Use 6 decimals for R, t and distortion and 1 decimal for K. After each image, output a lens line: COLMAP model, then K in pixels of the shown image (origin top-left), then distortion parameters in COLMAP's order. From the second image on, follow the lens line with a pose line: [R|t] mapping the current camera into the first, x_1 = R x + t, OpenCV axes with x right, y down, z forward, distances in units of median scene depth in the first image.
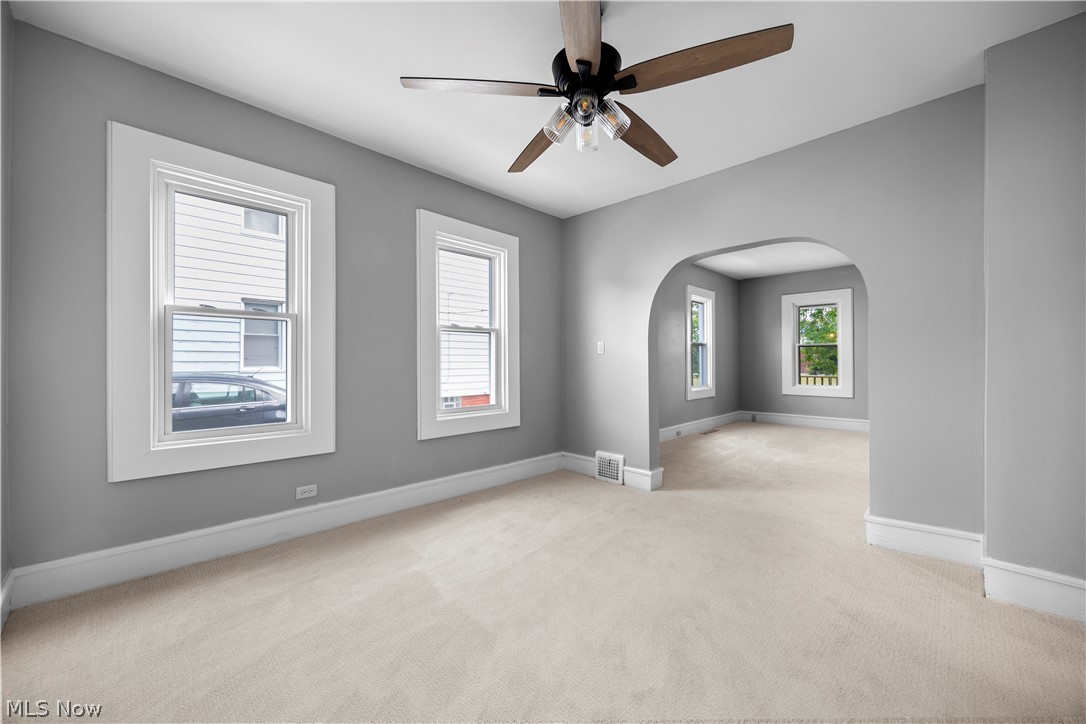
lens RADIAL K [[413.8, 0, 543.0], [0, 413.8, 362.0], [0, 0, 1]] dist [0.000905, 0.000079]
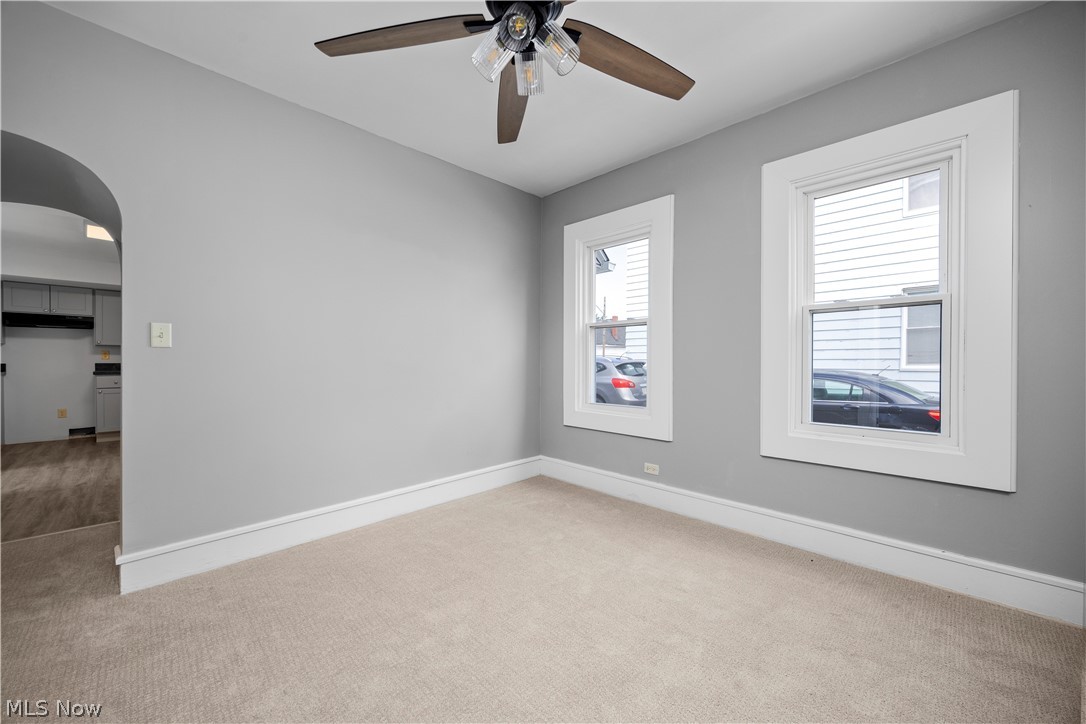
lens RADIAL K [[413.8, 0, 543.0], [0, 413.8, 362.0], [0, 0, 1]] dist [0.000905, 0.000079]
pose [[0.015602, 0.000178, -0.999878, 0.216746], [0.002353, 0.999997, 0.000215, 0.004833], [0.999876, -0.002356, 0.015601, 0.251911]]
